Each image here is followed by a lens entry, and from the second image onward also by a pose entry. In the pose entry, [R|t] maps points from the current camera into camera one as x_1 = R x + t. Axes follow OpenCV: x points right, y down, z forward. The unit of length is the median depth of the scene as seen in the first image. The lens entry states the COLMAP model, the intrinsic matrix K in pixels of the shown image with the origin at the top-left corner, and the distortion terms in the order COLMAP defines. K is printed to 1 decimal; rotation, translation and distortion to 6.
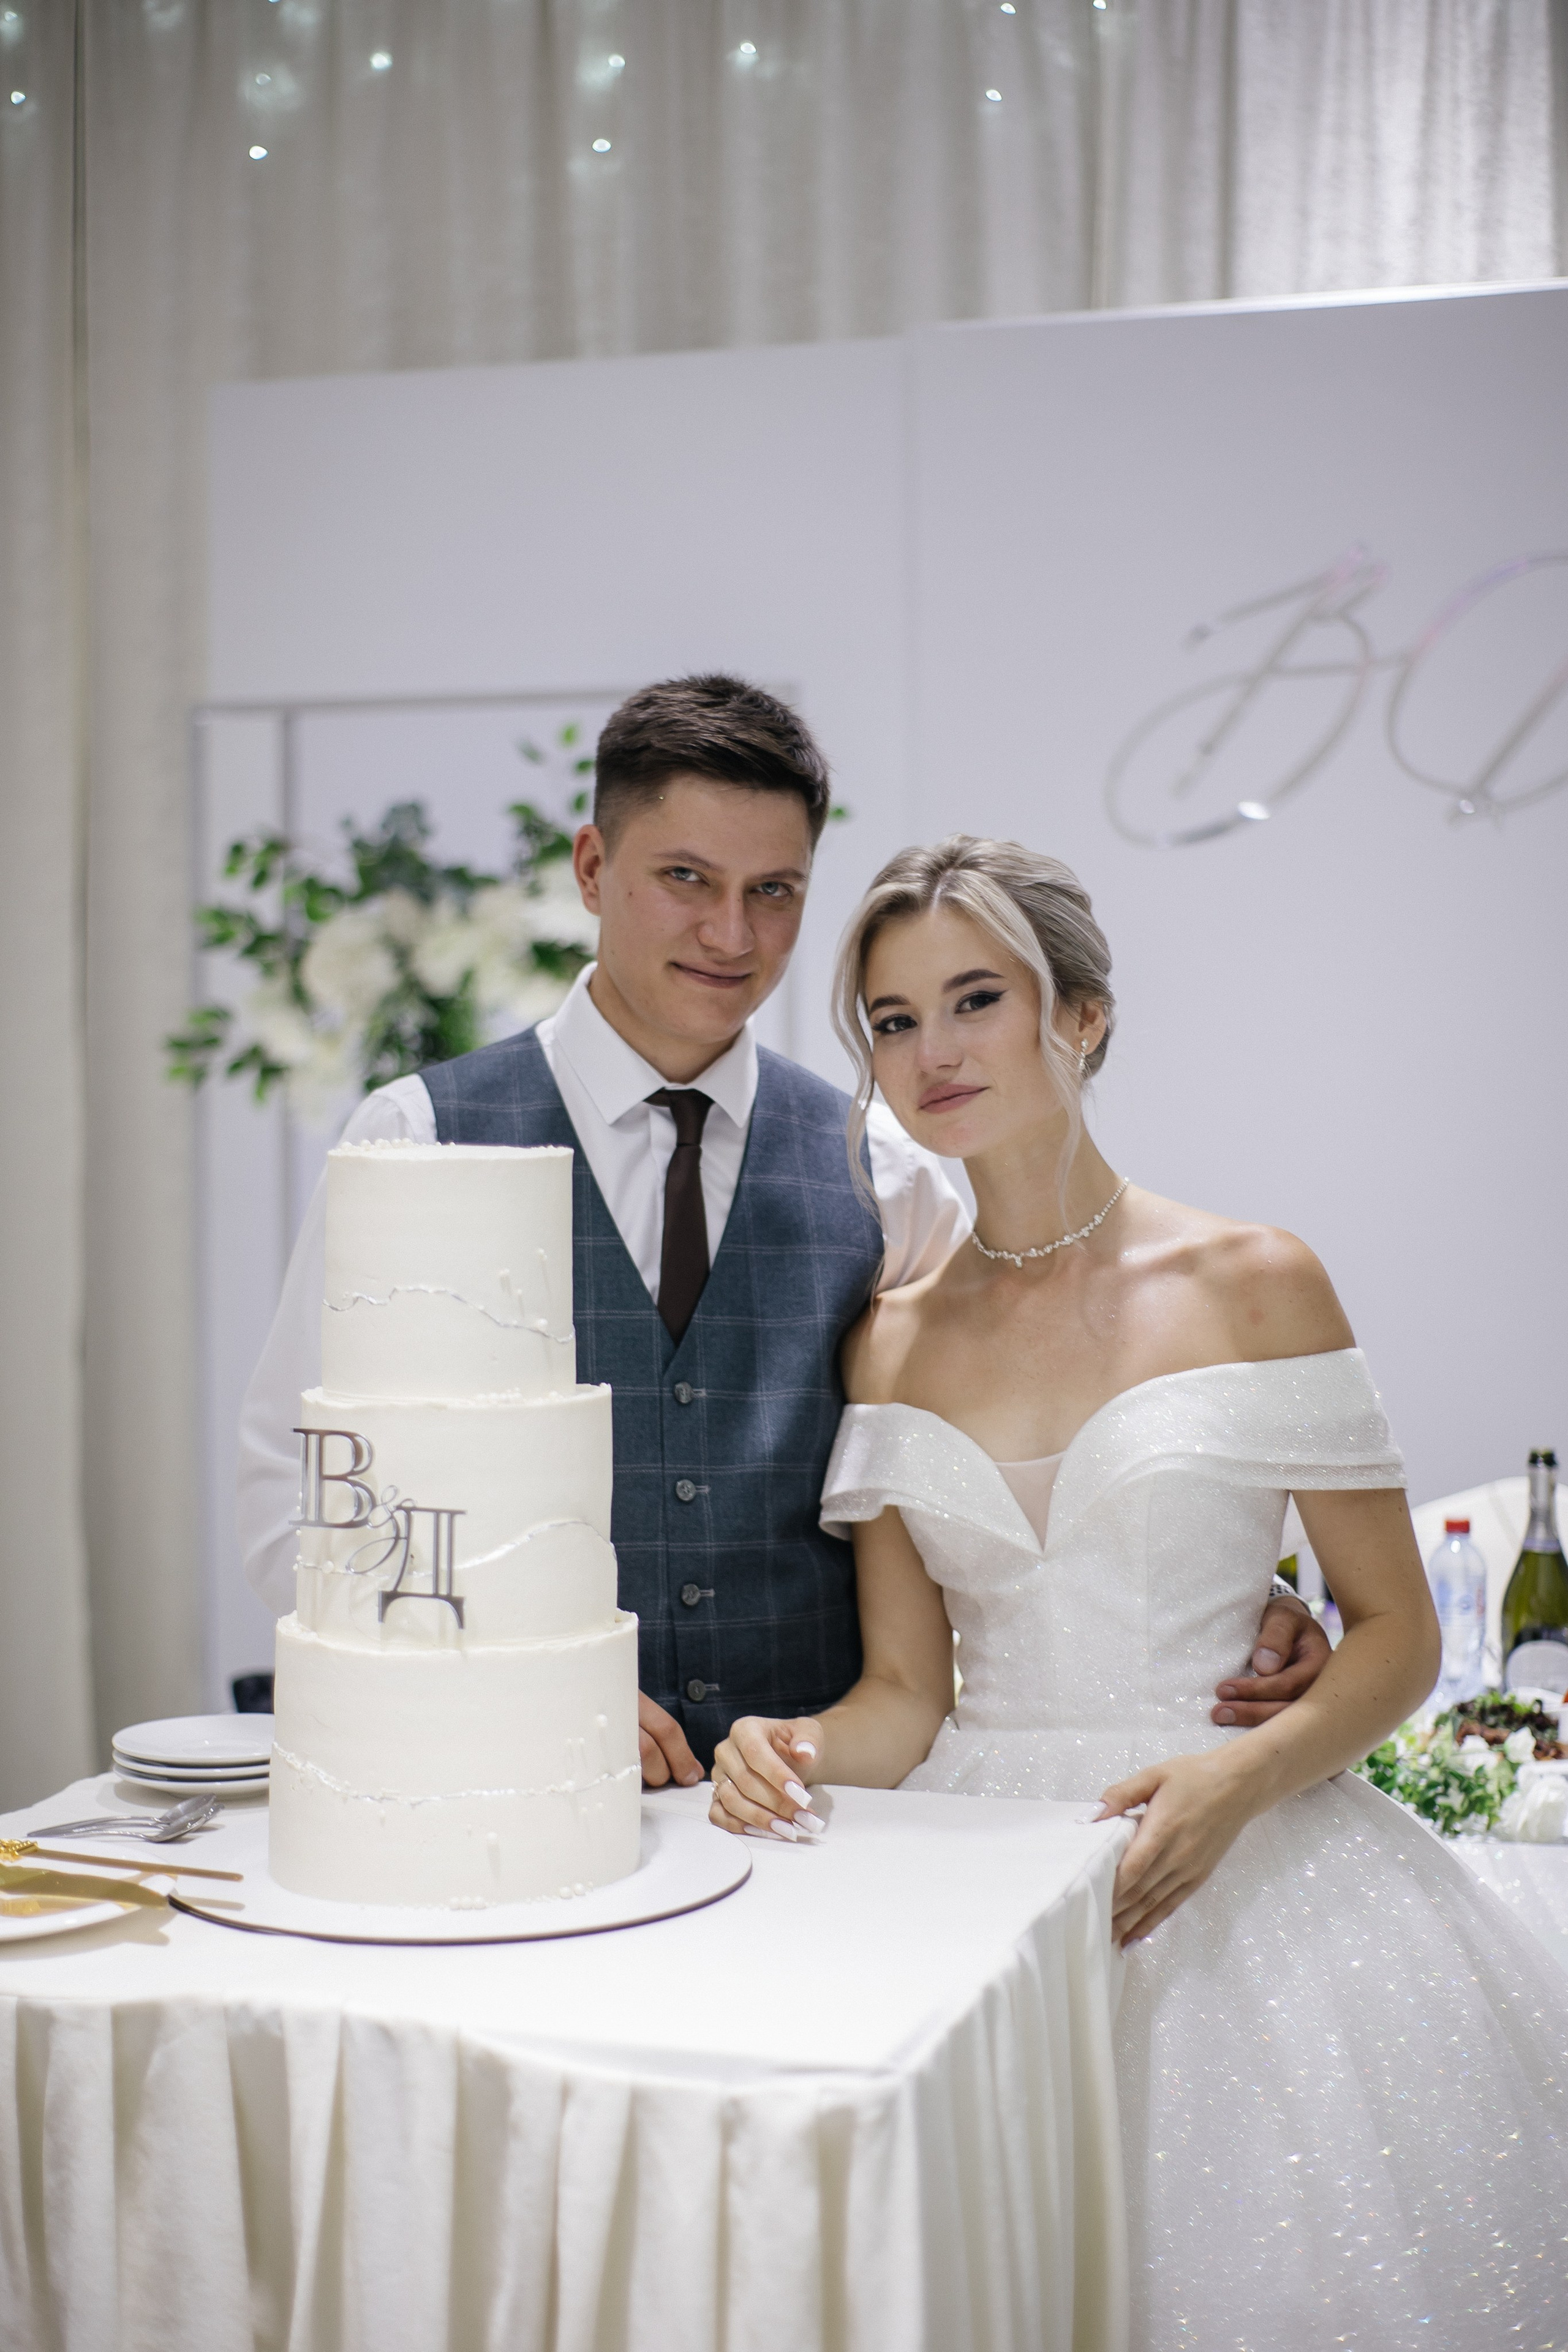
lens RADIAL K [[3367.9, 0, 645.9], [0, 3367.9, 1173.3], [0, 0, 1]] dist [-0.058066, 0.040544]
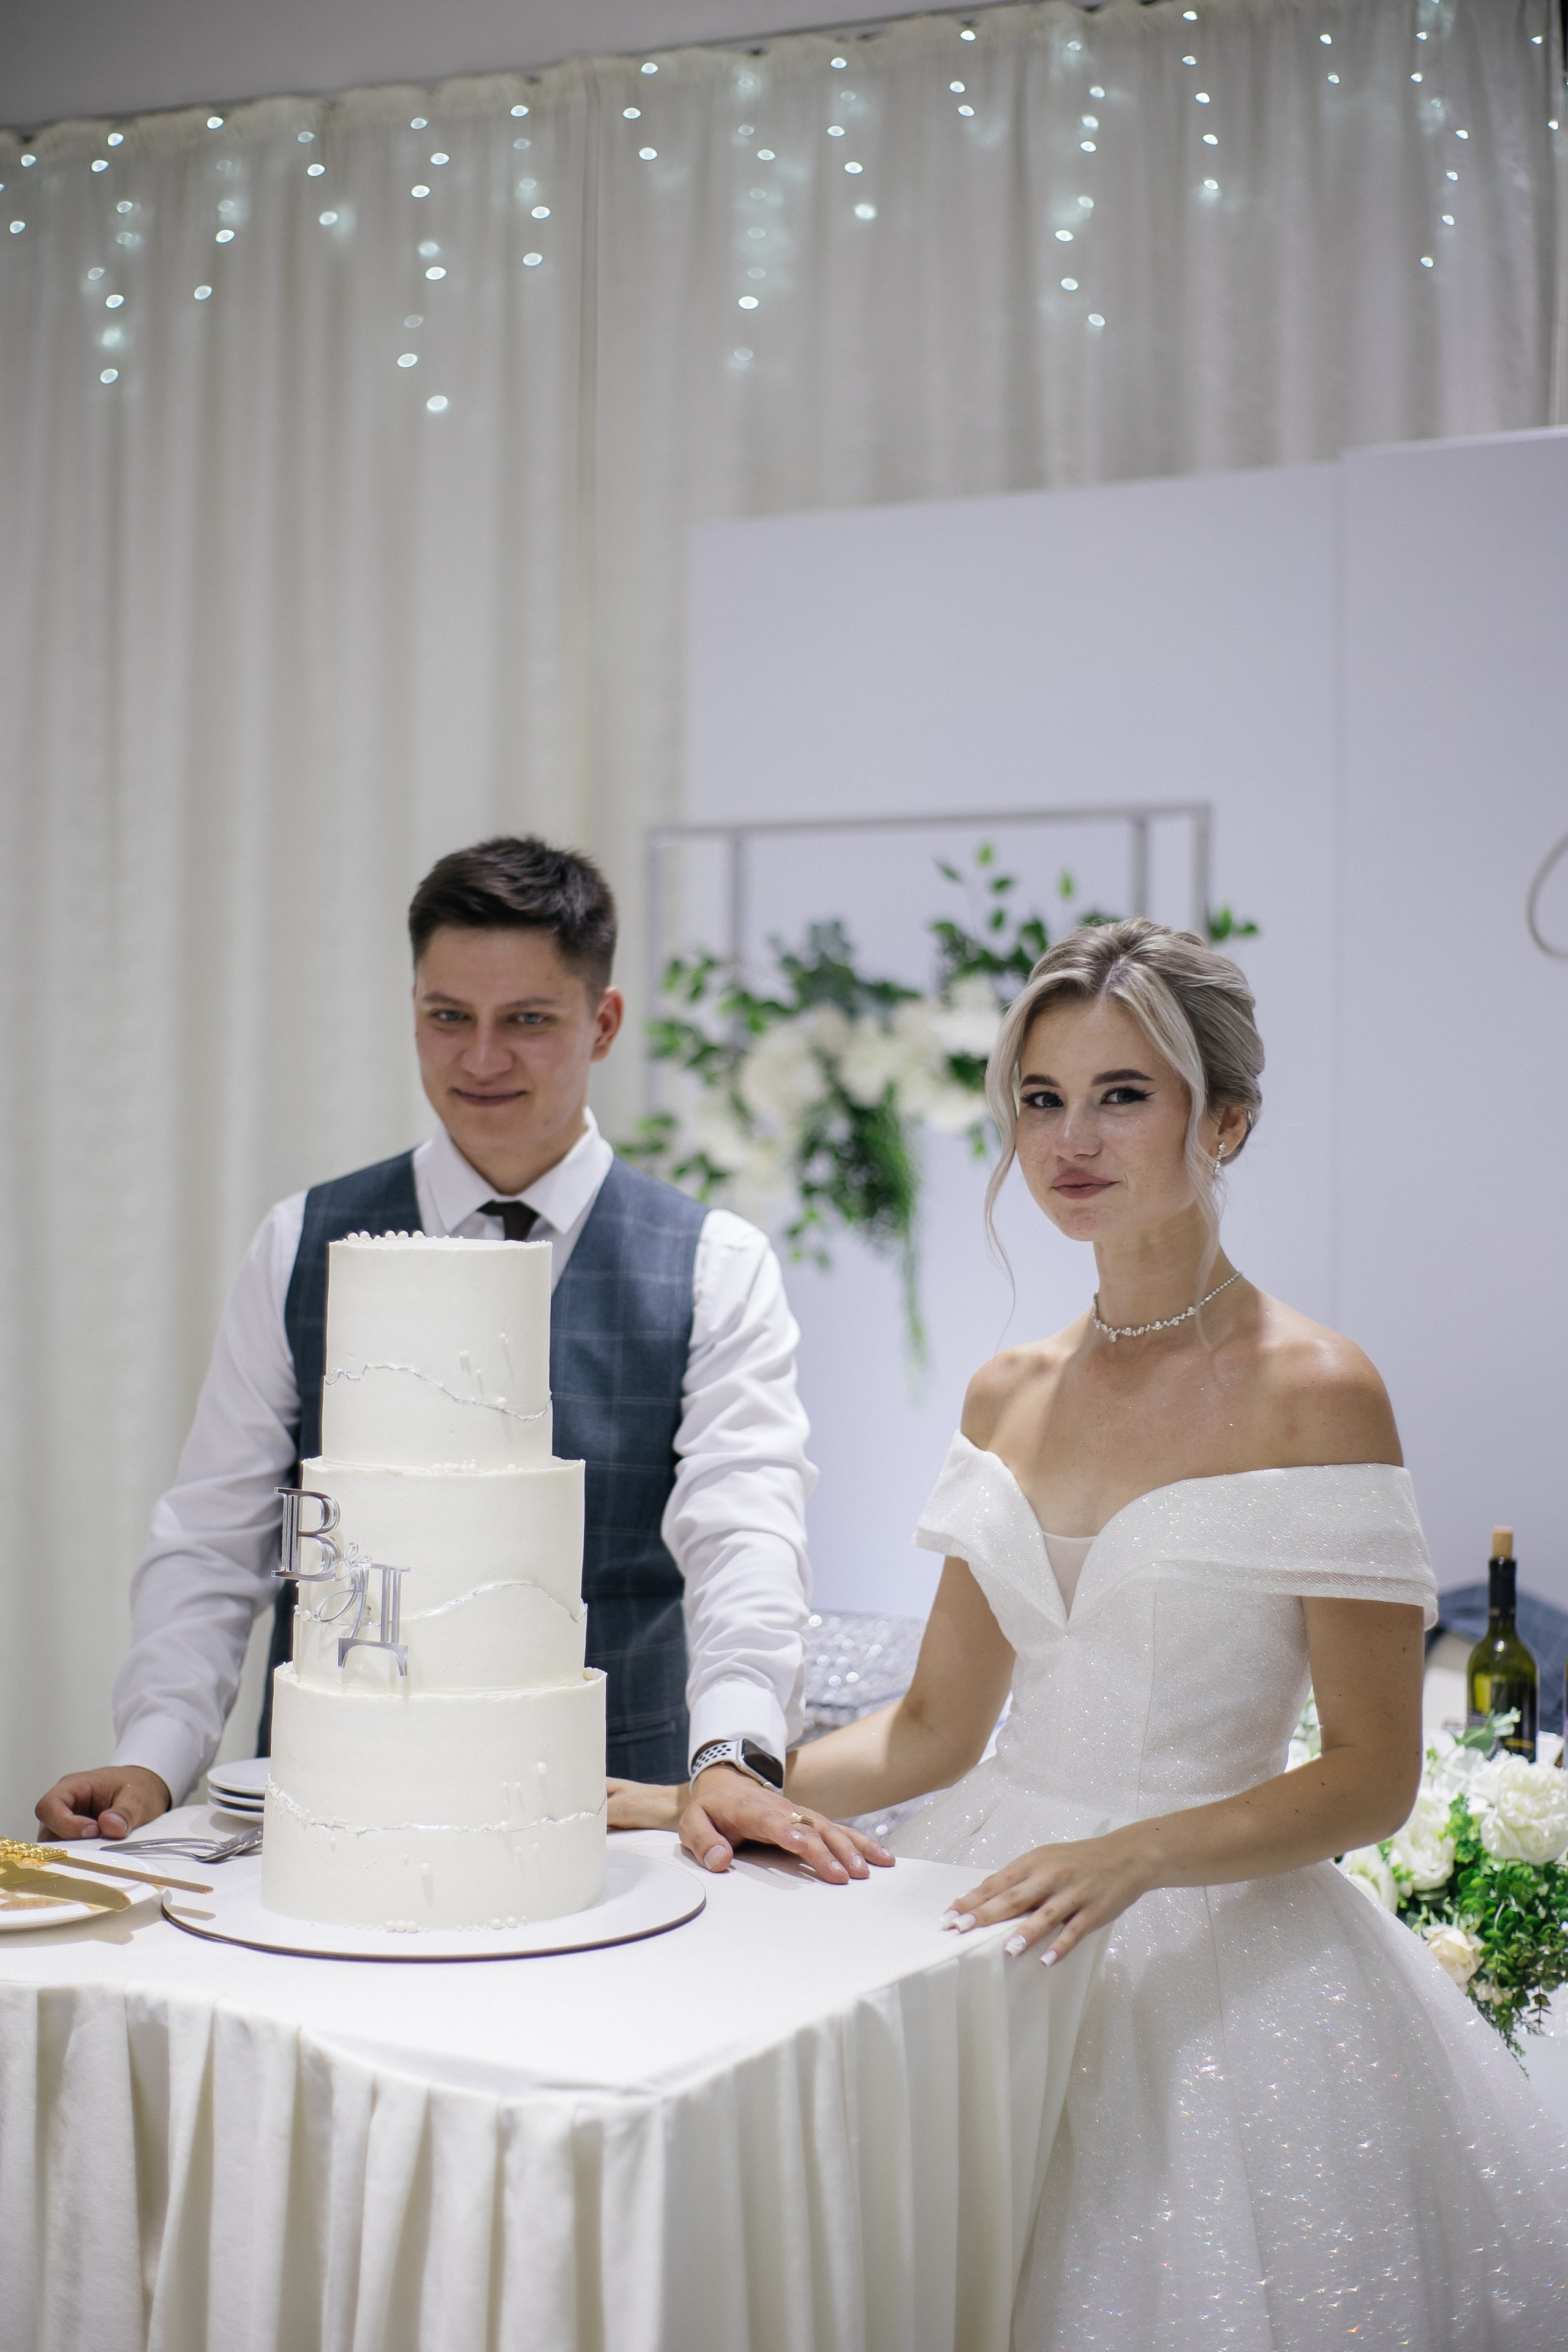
lens RADIAL K [[3393.8, 0, 784.0], [0, 3393.8, 1176.0], [0, 0, 1]] dist [-0.020786, -0.162158]
pose [[0.975177, 0.014768, -0.220936, 0.250899], [-0.021878, 0.999317, -0.029769, 0.001760], [0.220345, 0.033864, 0.974834, -0.049704]]
